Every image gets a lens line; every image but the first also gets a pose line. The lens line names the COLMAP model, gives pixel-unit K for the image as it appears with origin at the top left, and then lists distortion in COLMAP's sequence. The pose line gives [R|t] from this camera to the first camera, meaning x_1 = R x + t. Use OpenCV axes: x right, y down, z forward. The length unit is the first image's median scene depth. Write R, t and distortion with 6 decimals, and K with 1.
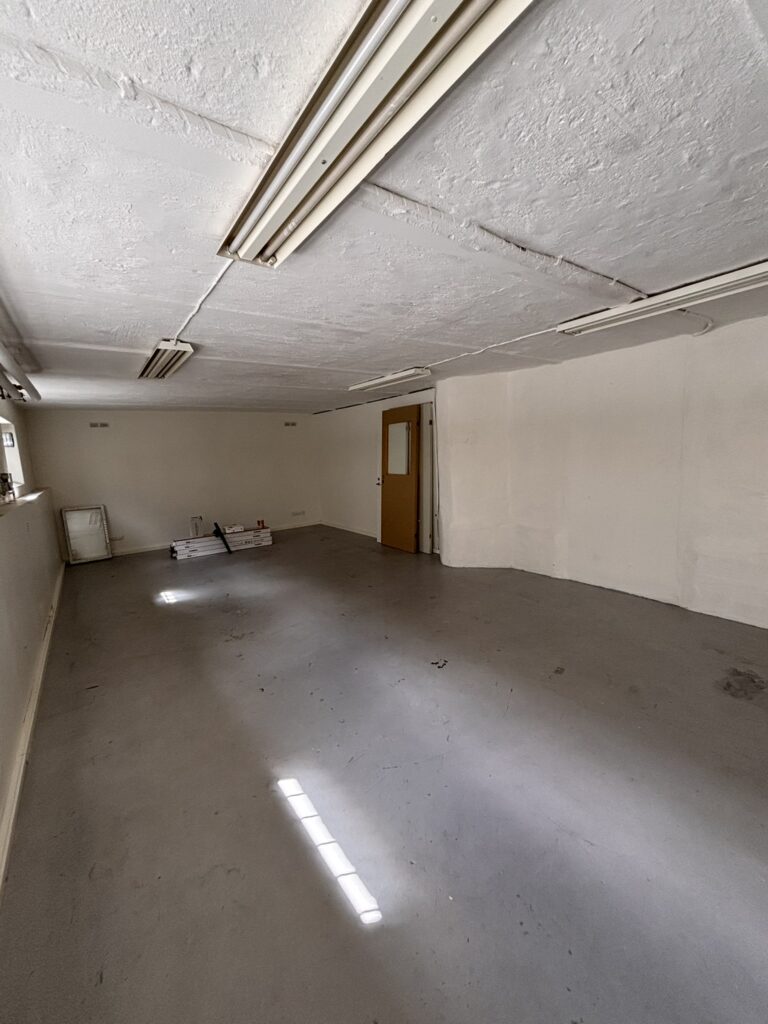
lens RADIAL K [[414.5, 0, 384.0], [0, 414.5, 512.0], [0, 0, 1]] dist [0.008964, -0.000278]
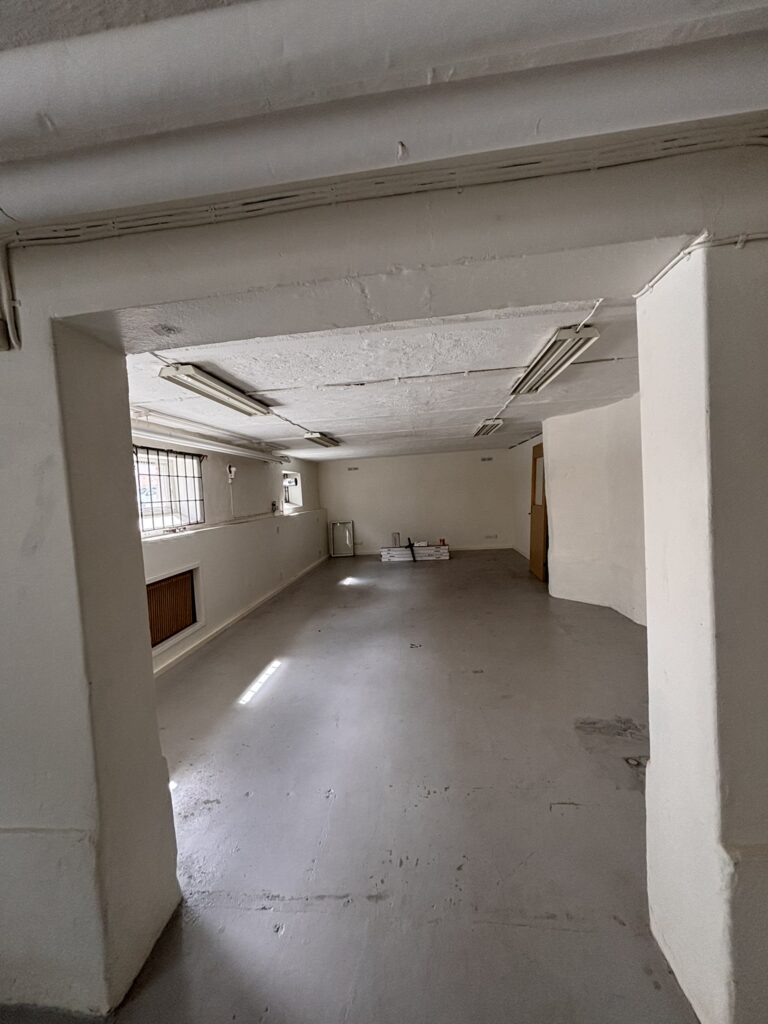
lens RADIAL K [[414.5, 0, 384.0], [0, 414.5, 512.0], [0, 0, 1]] dist [0.008964, -0.000278]
pose [[0.740948, 0.035382, -0.670629, 0.439222], [-0.073161, 0.996920, -0.028235, -0.013919], [0.667565, 0.069984, 0.741255, -0.053489]]
